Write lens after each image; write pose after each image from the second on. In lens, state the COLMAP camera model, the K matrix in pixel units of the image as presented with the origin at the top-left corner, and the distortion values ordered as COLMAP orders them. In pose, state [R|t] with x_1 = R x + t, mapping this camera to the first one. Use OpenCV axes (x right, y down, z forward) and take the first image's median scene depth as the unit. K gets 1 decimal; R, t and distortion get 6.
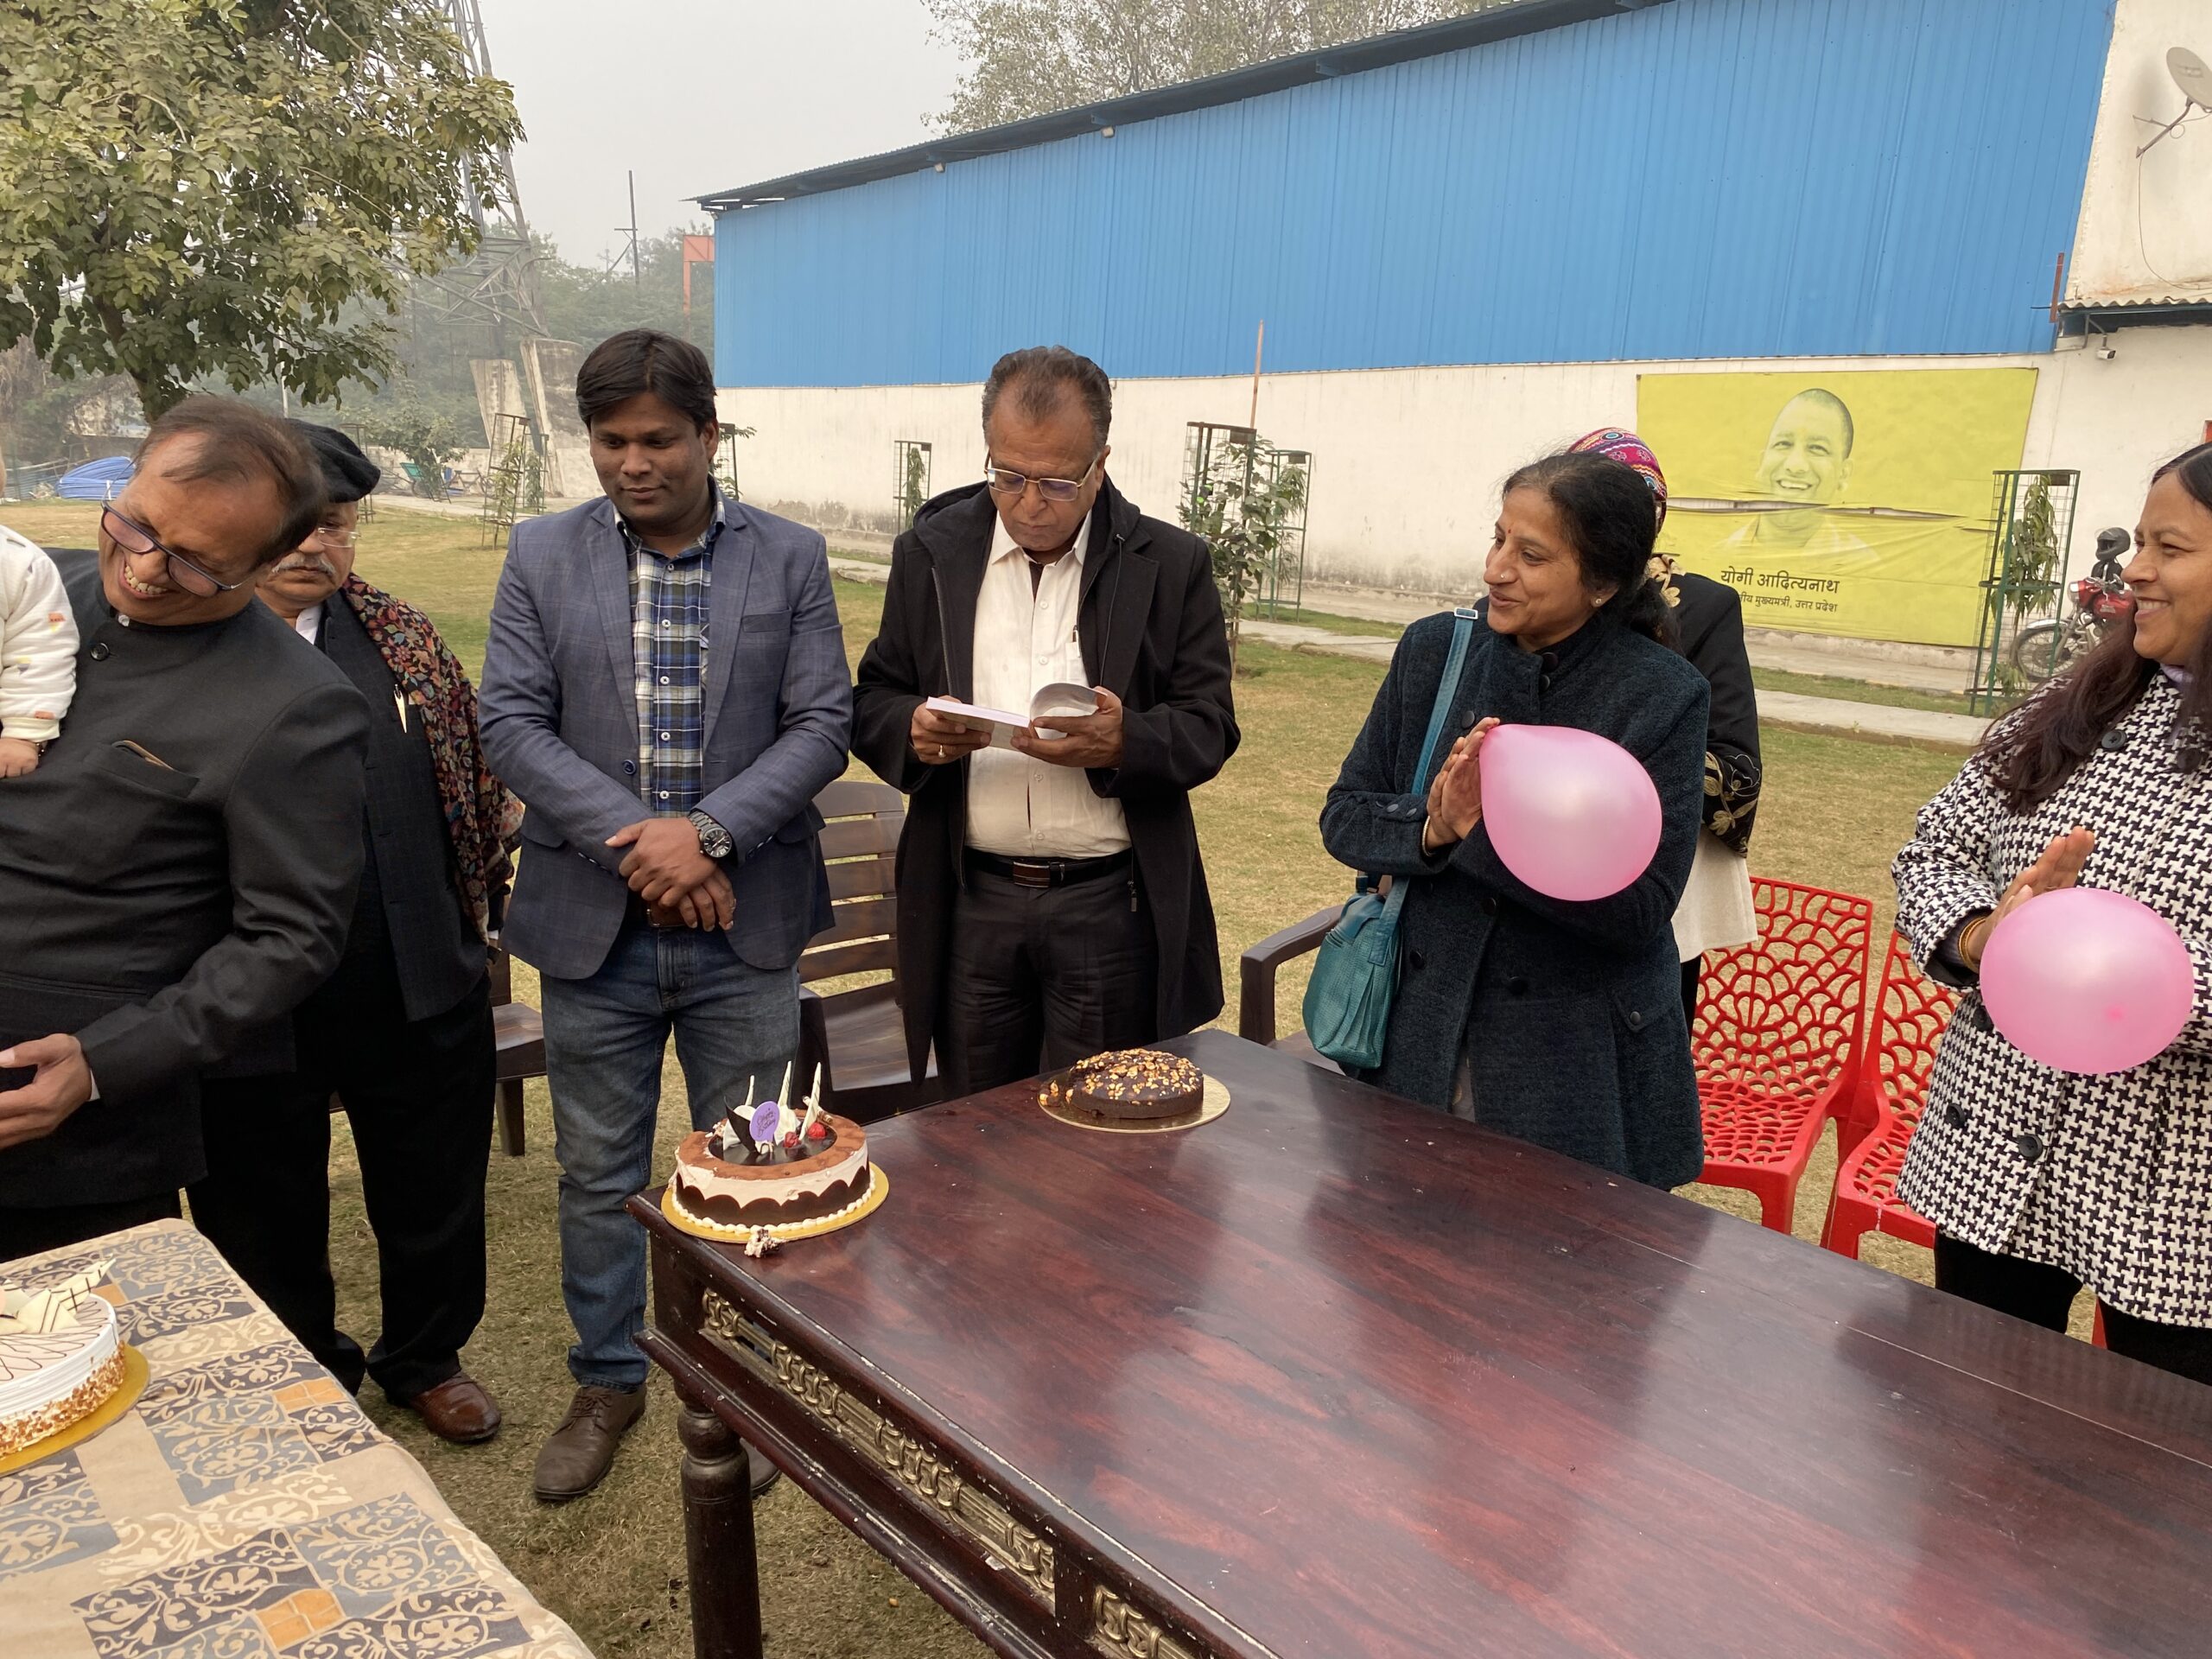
lens RADIAL K [[1748.8, 0, 1090.9], [0, 1748.8, 799.0], [0, 0, 1]] dist [0.059237, -0.039477]
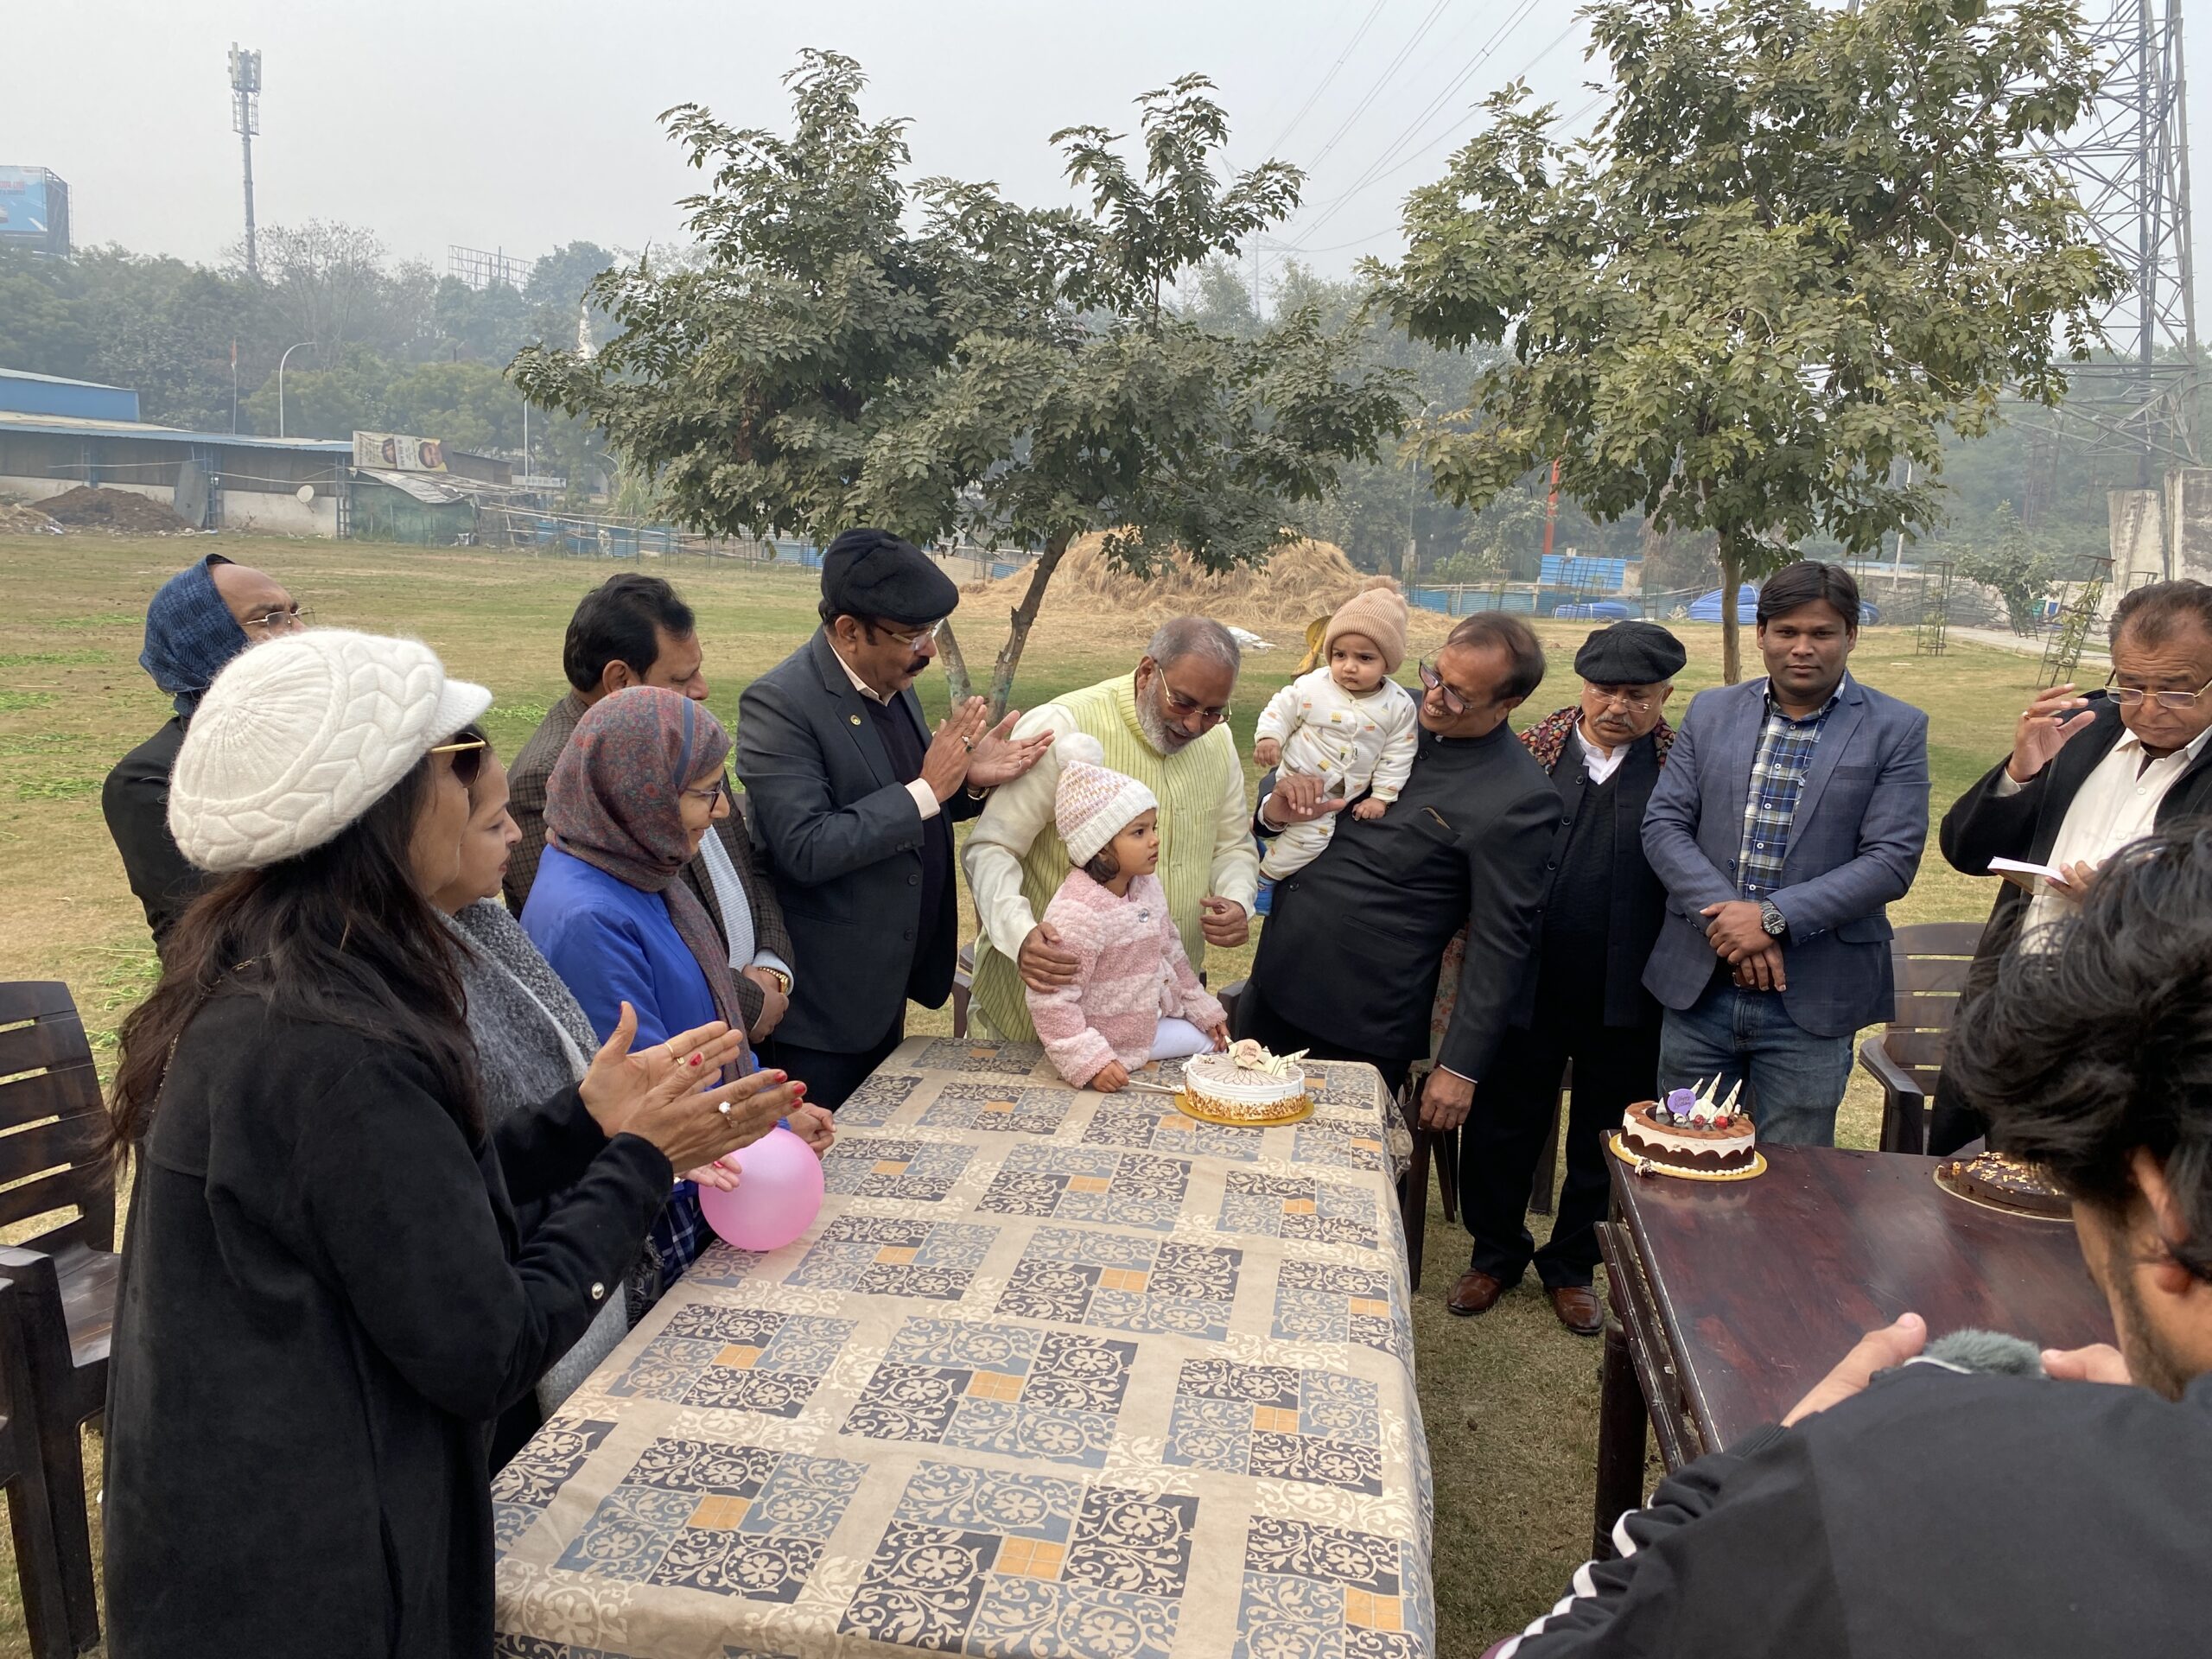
lens RADIAL K [[1748.8, 0, 1126.4], [0, 1748.8, 851.8], [0, 0, 1]] dist [0.059237, -0.039477]
pose [[0.654378, 0.139325, -0.743221, 0.435882], [-0.167066, 0.985229, 0.037597, -0.000267], [0.737481, 0.099564, 0.667989, -0.281280]]
